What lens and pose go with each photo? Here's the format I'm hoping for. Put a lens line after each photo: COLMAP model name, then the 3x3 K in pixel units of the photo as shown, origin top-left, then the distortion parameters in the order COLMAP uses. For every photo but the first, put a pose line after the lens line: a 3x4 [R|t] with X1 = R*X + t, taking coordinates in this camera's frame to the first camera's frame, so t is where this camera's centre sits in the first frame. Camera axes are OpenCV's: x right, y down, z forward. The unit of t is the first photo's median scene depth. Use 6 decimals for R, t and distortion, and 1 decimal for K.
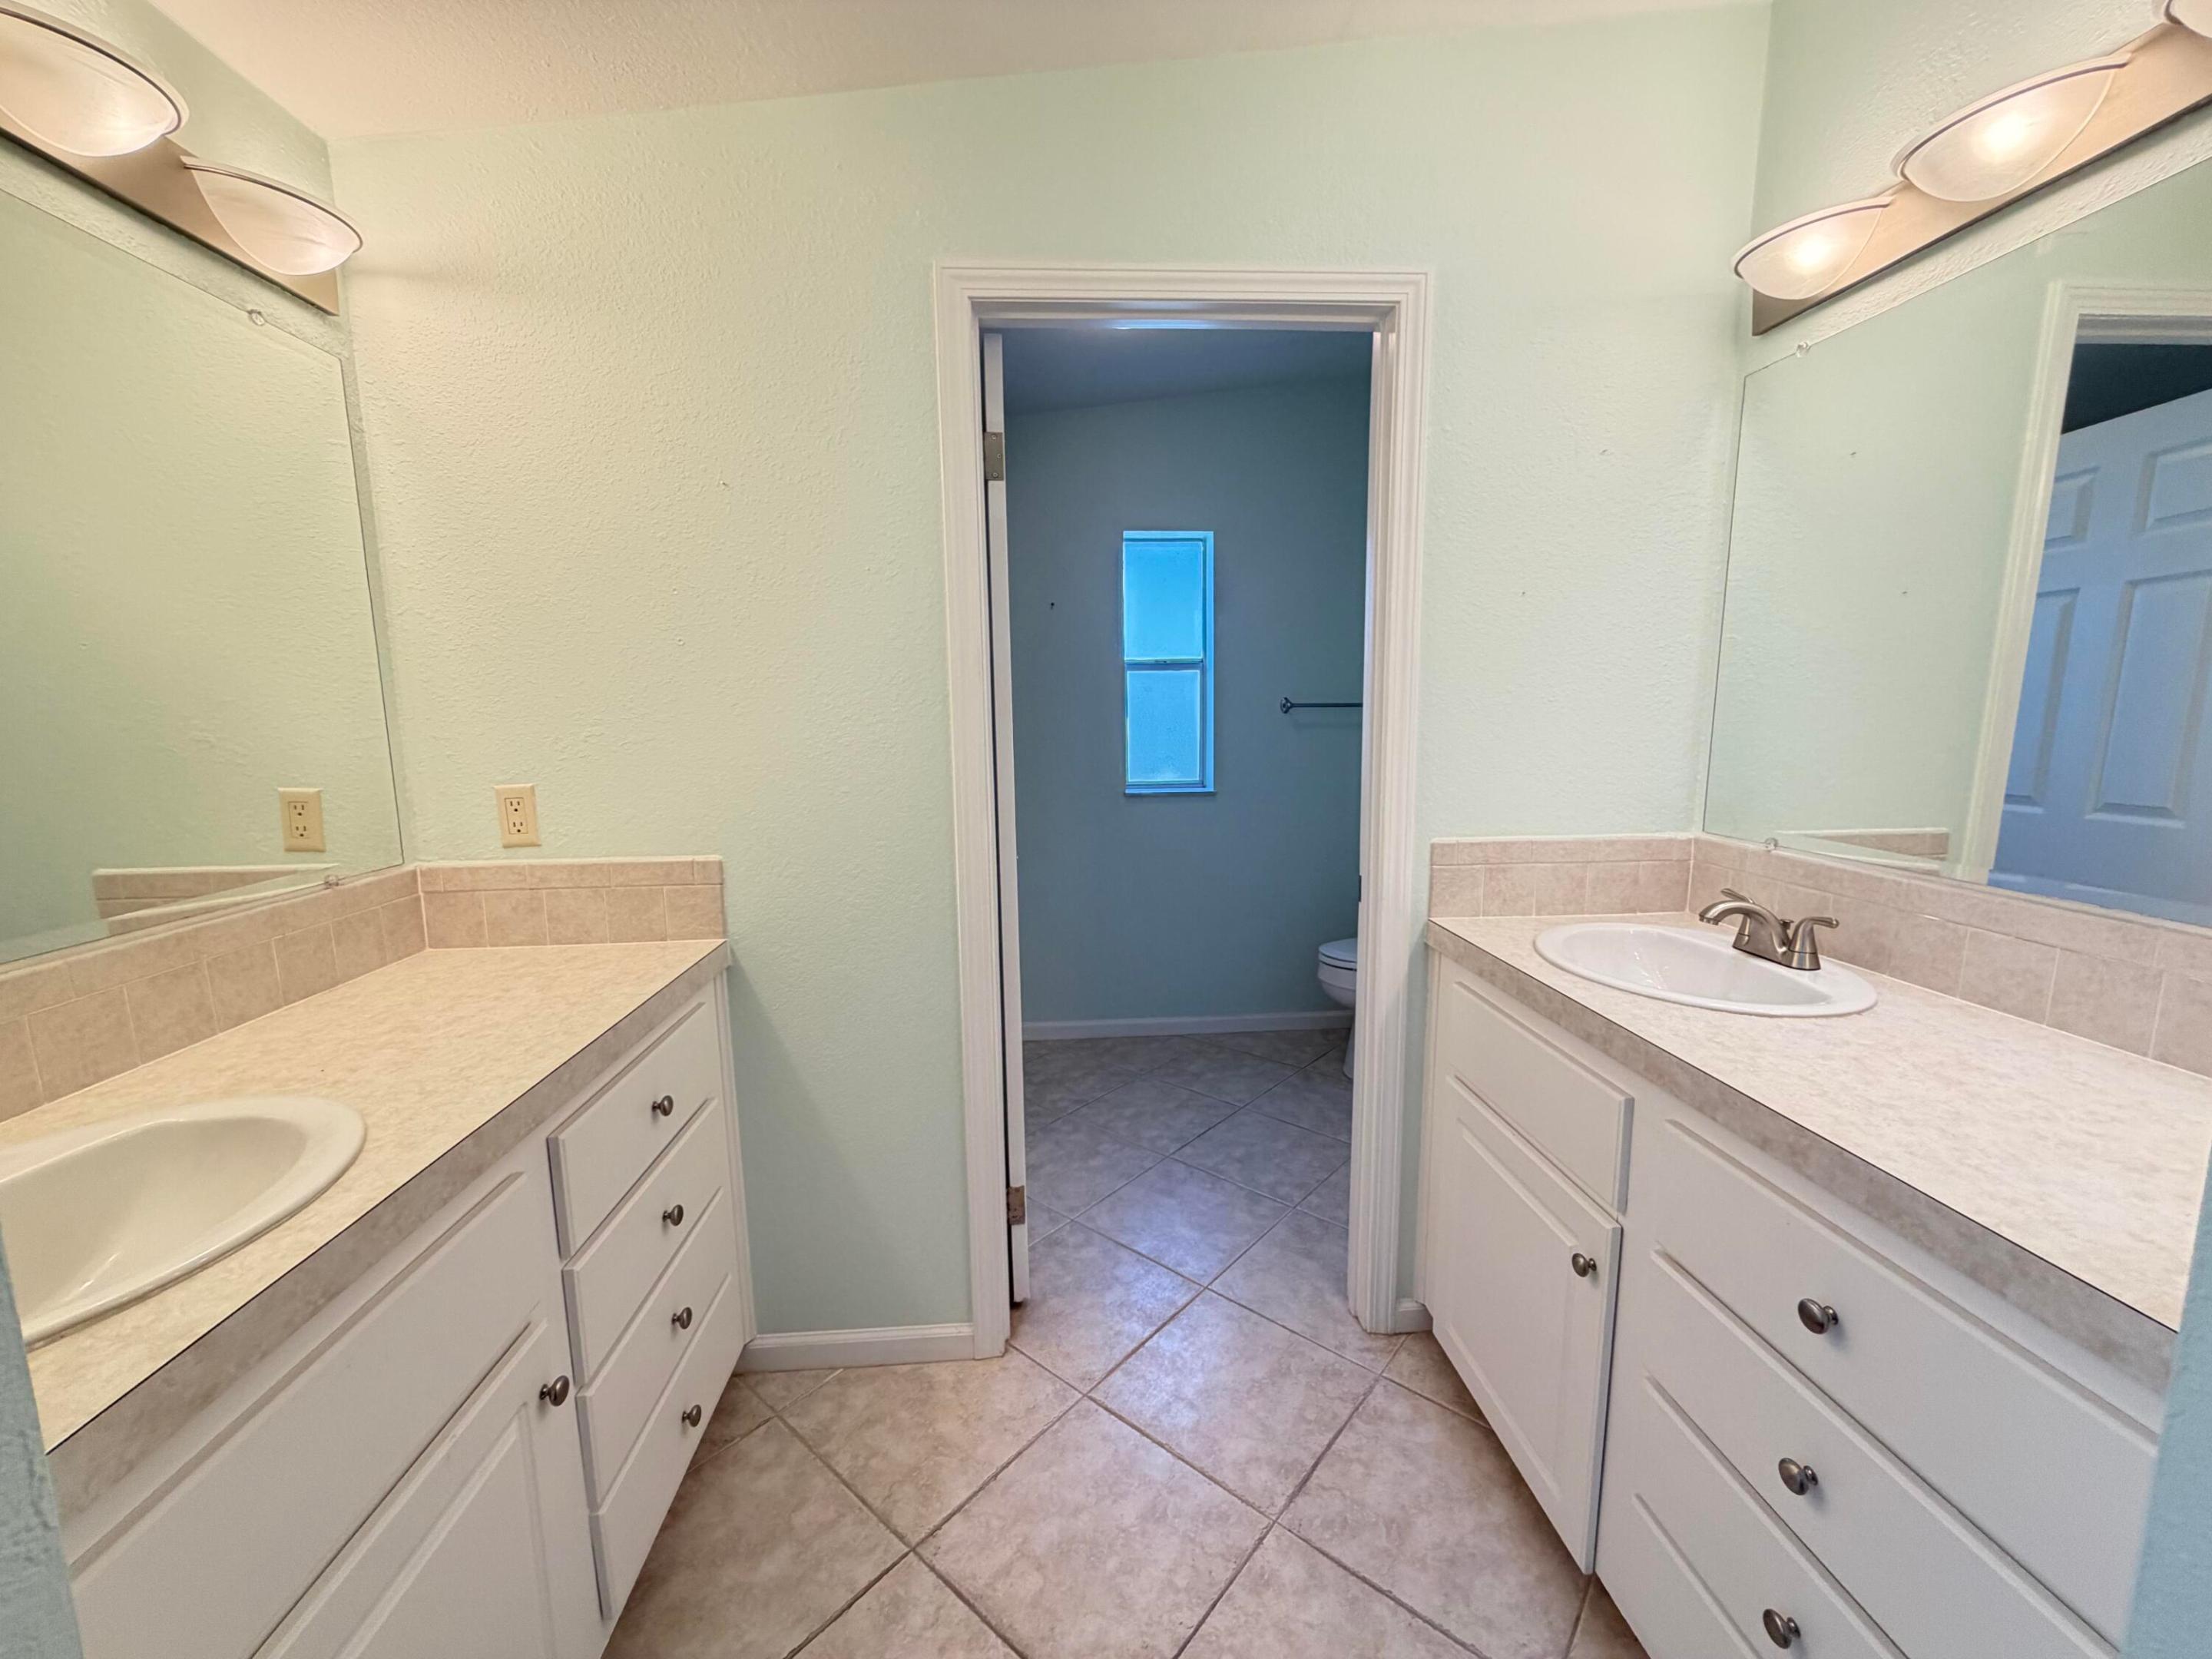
lens RADIAL K [[883.4, 0, 1099.8], [0, 883.4, 831.2], [0, 0, 1]] dist [-0.000393, 0.000787]
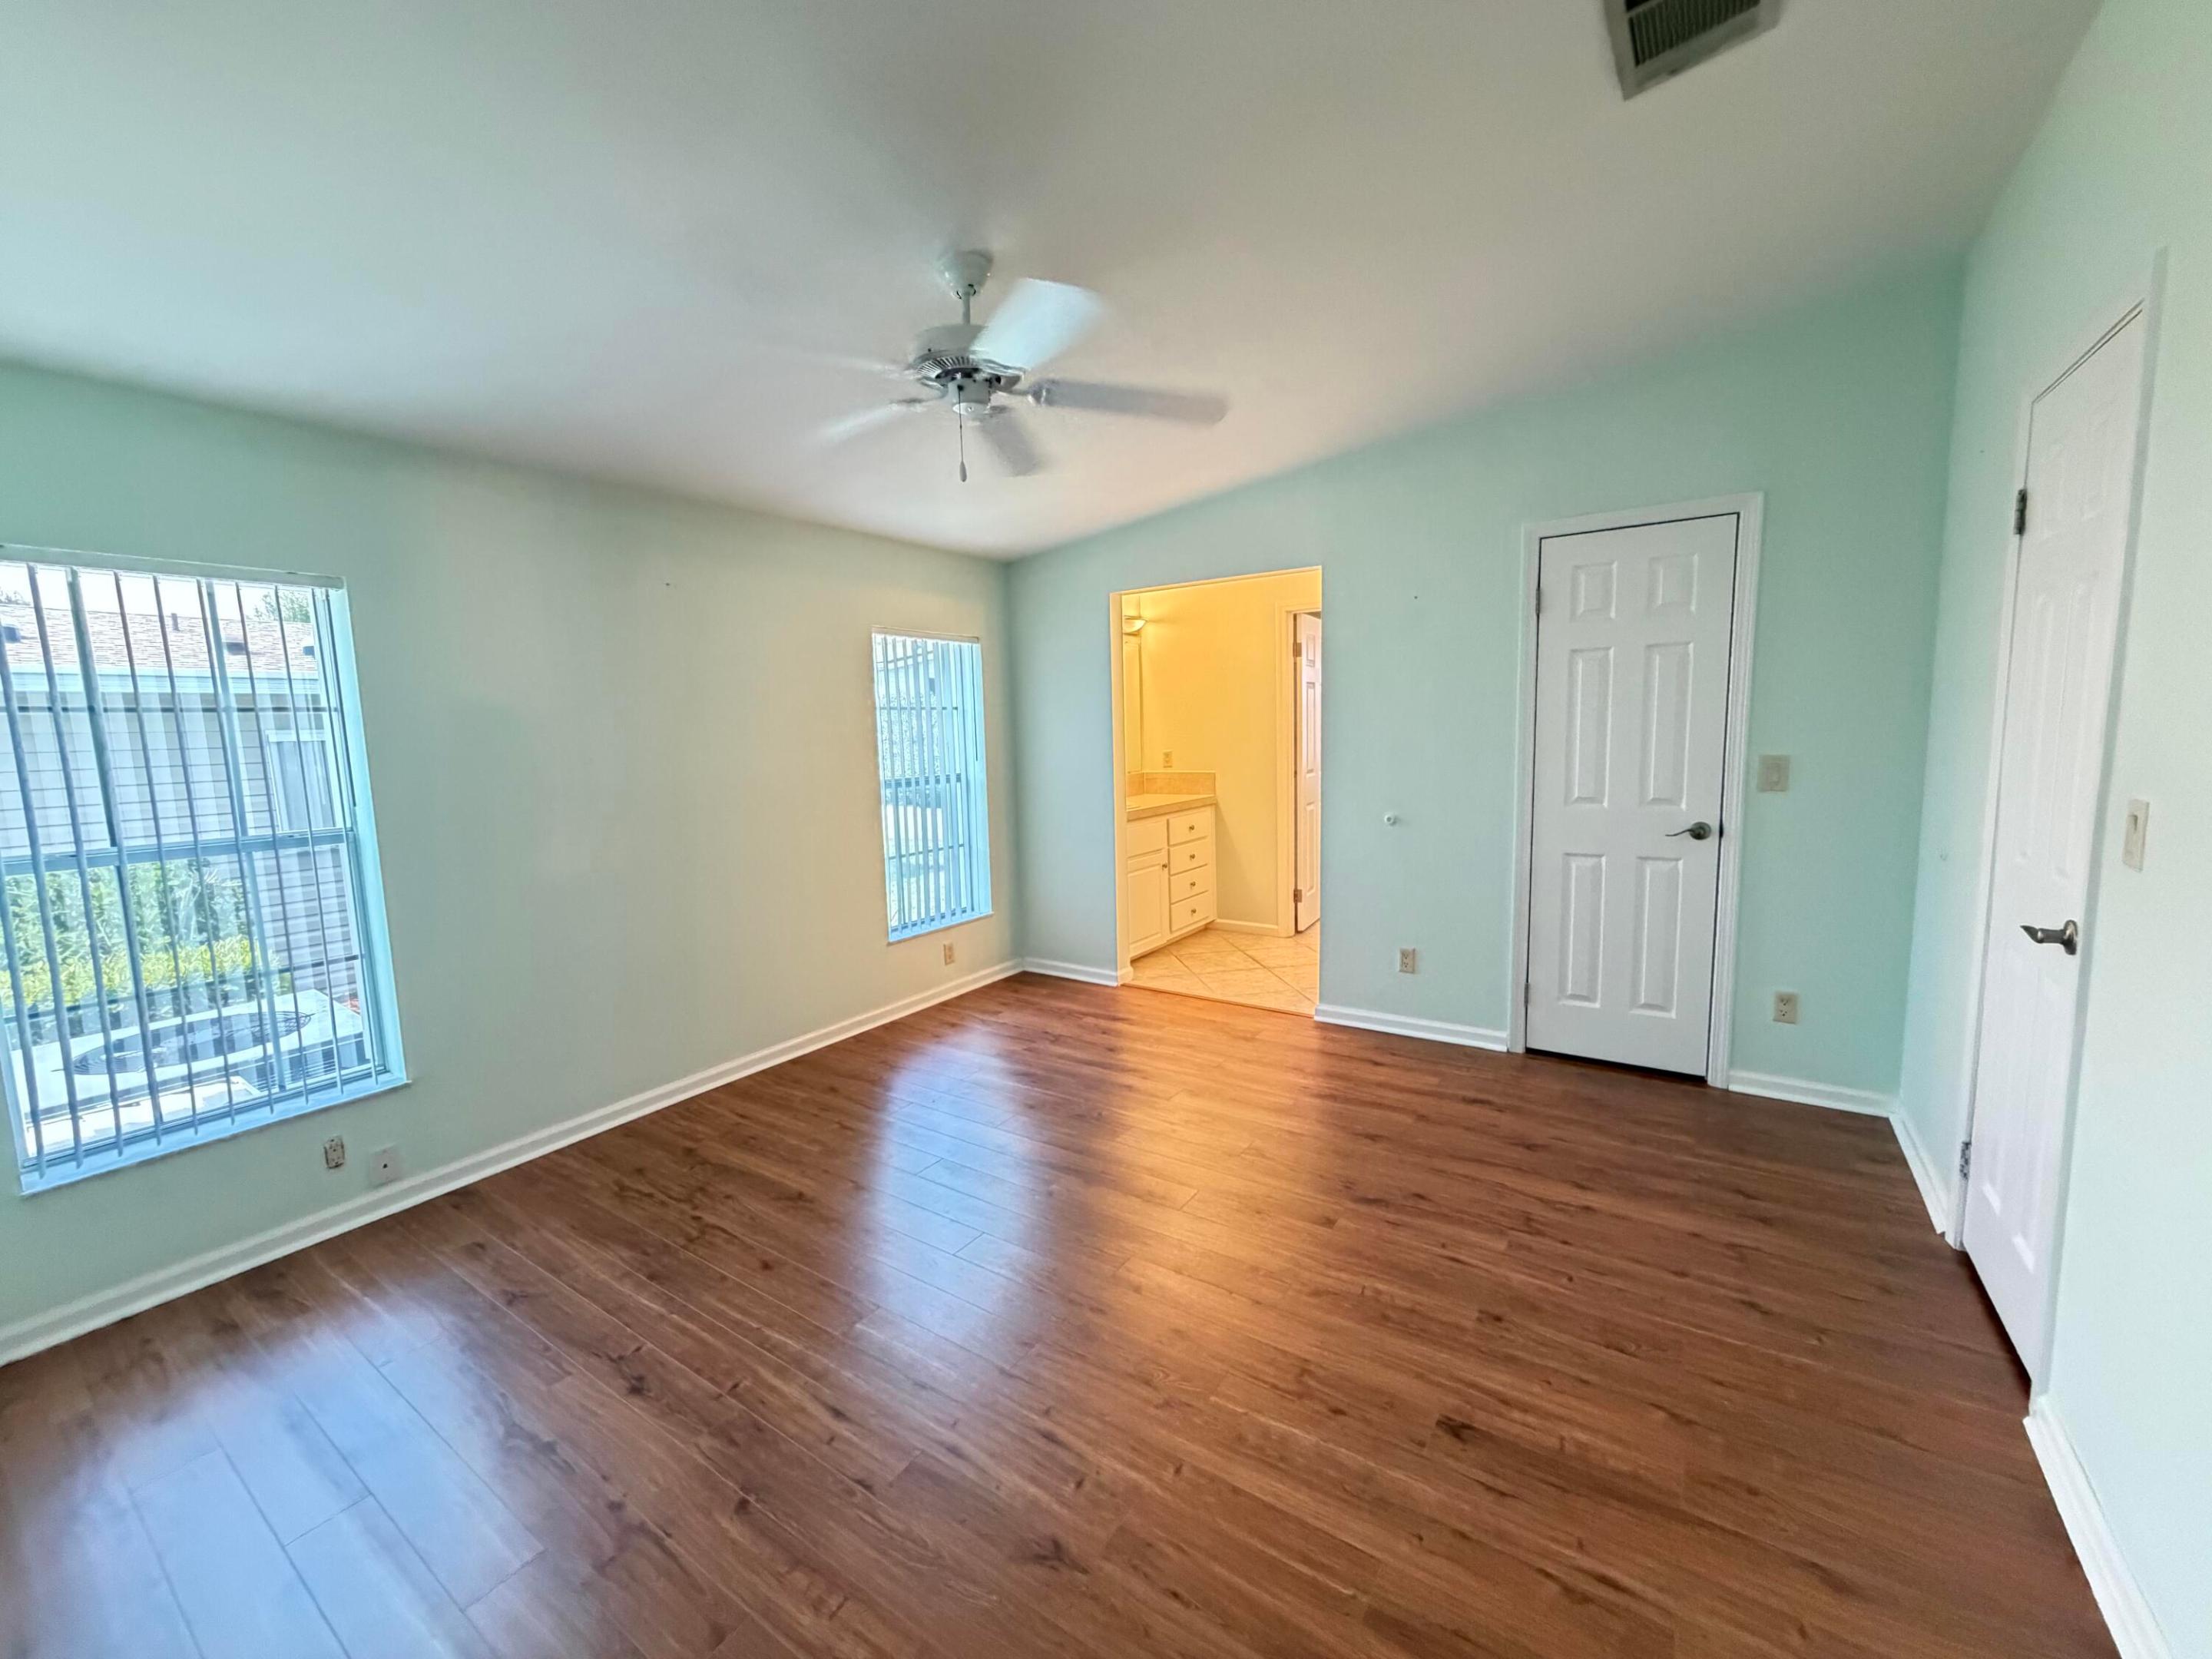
lens RADIAL K [[883.4, 0, 1095.6], [0, 883.4, 822.6], [0, 0, 1]] dist [-0.000393, 0.000787]
pose [[0.779905, 0.060026, -0.623013, 1.121626], [-0.065103, 0.997771, 0.014636, 0.168539], [0.622503, 0.029145, 0.782074, -1.630372]]
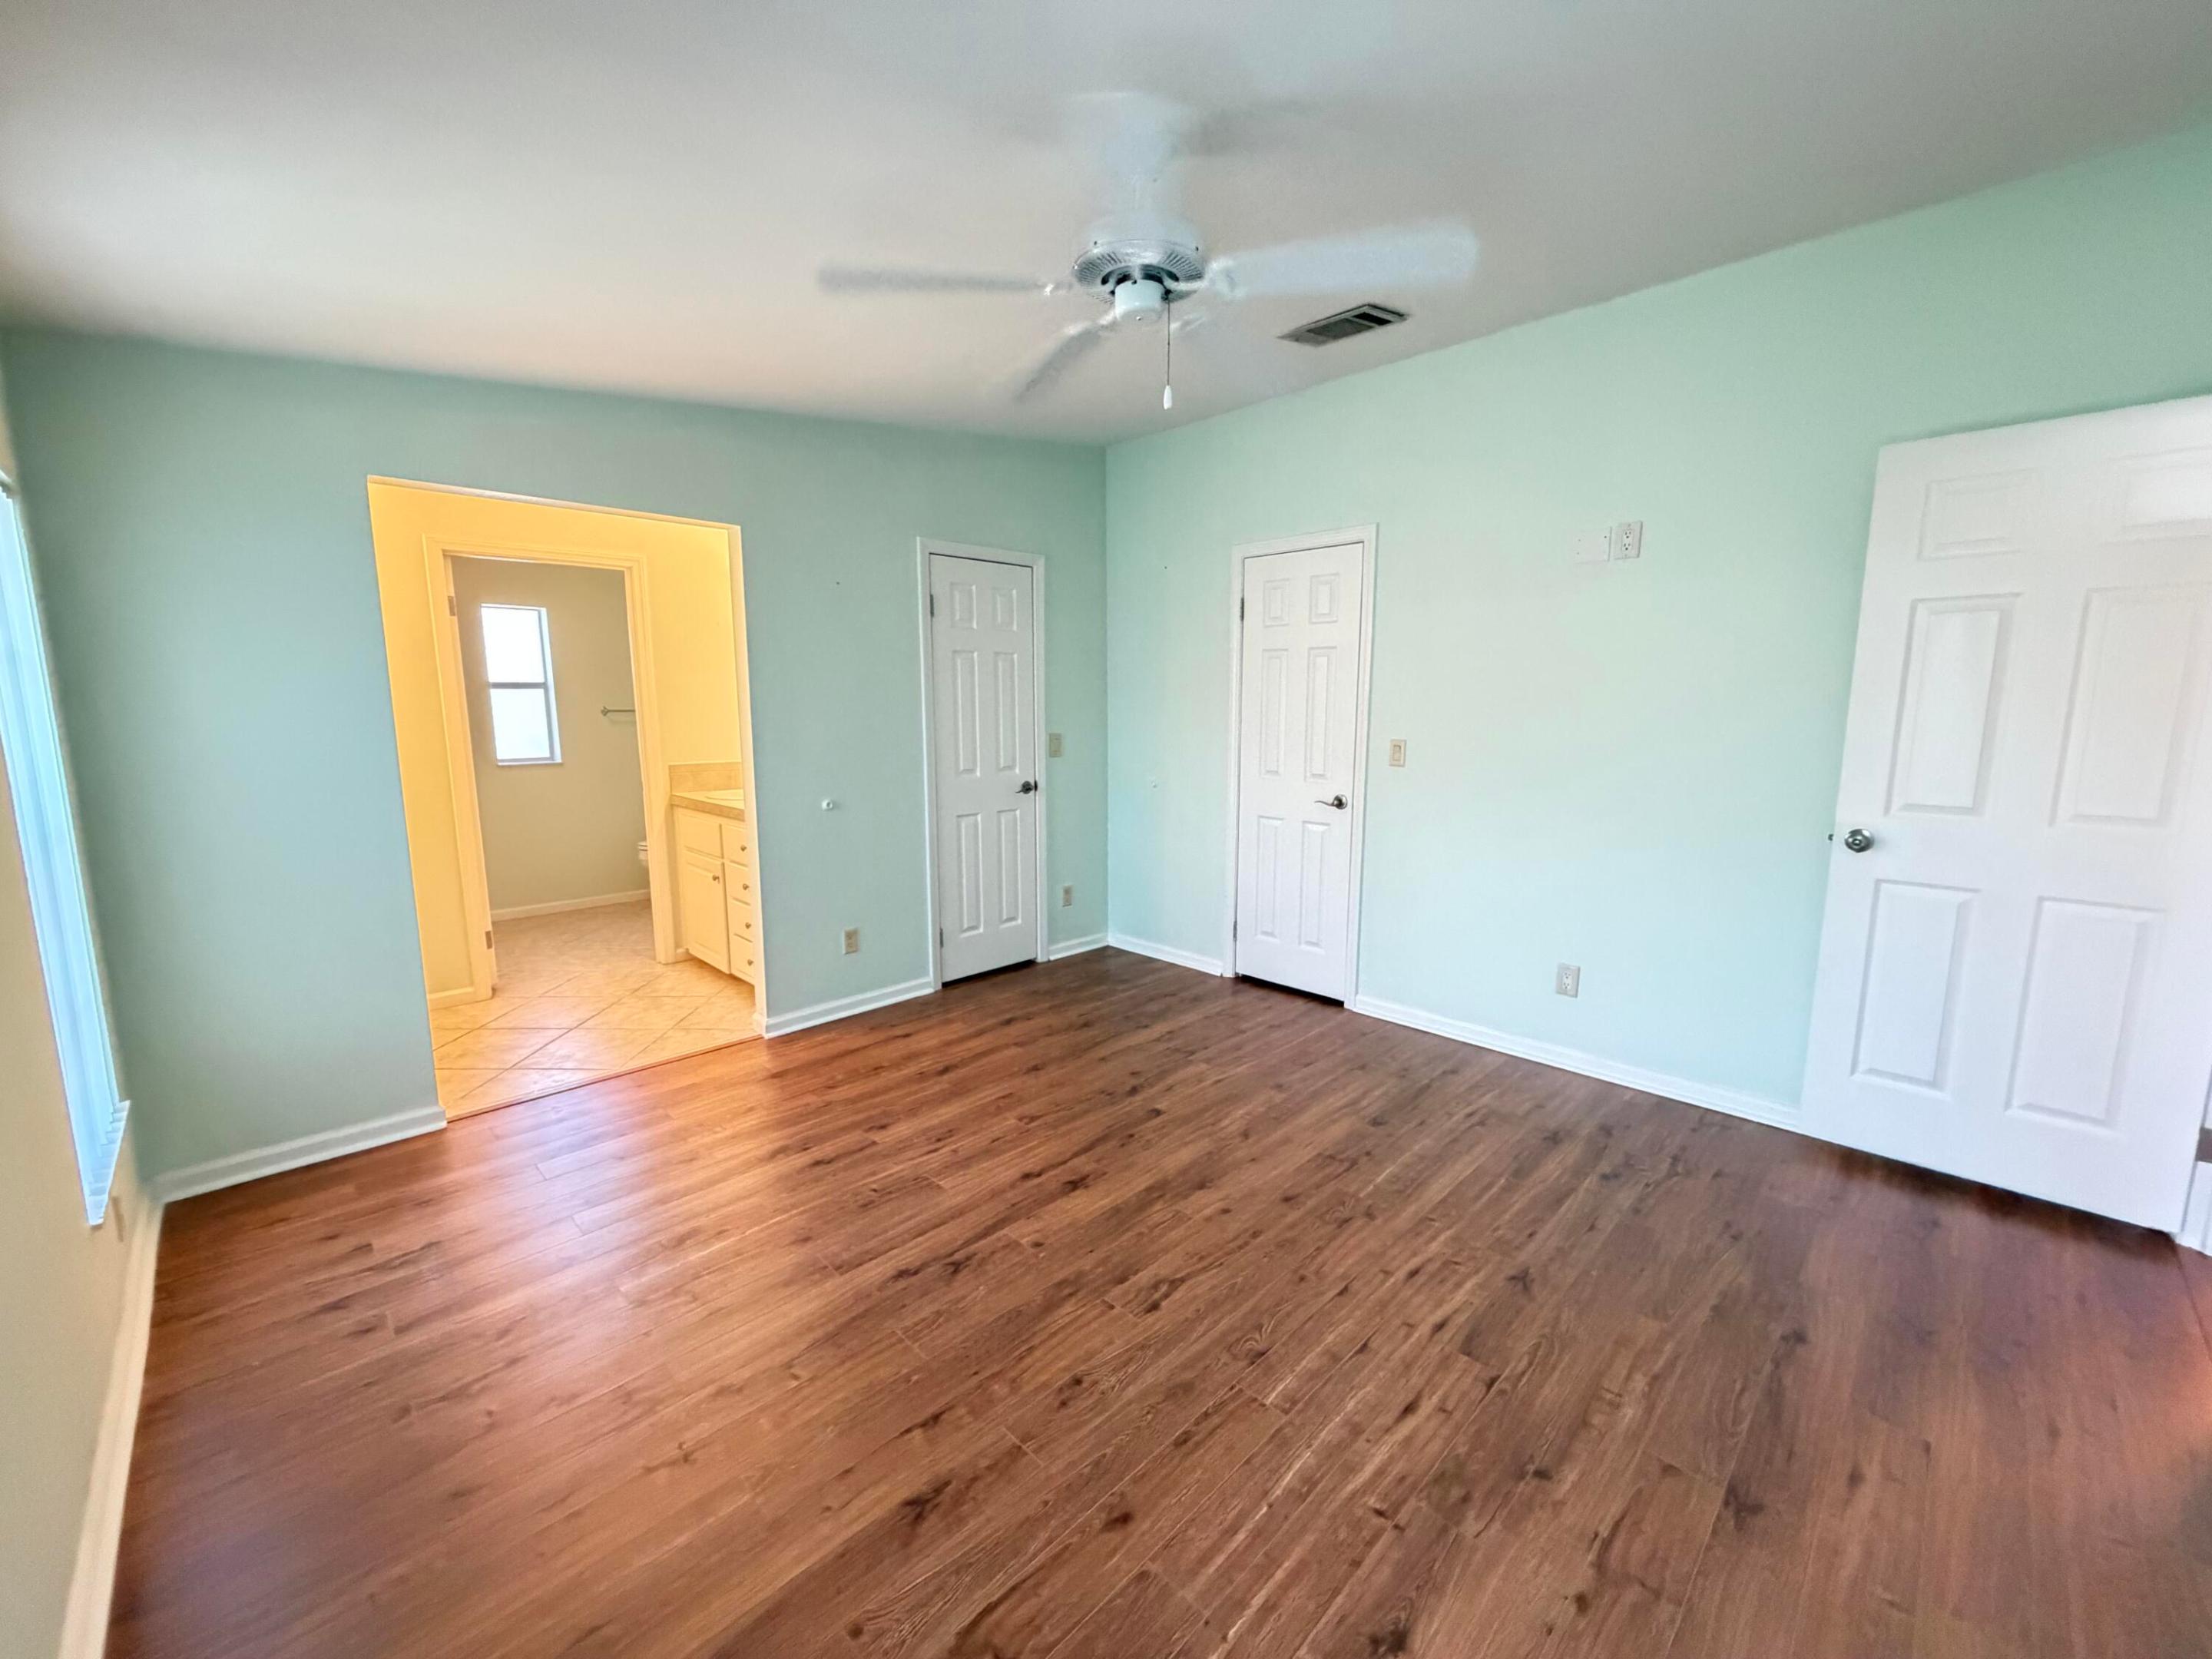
lens RADIAL K [[883.4, 0, 1095.2], [0, 883.4, 829.9], [0, 0, 1]] dist [-0.000393, 0.000787]
pose [[0.763179, -0.080902, 0.641103, -0.307983], [0.076962, 0.996450, 0.034128, 0.180292], [-0.641588, 0.023295, 0.766696, -1.554526]]
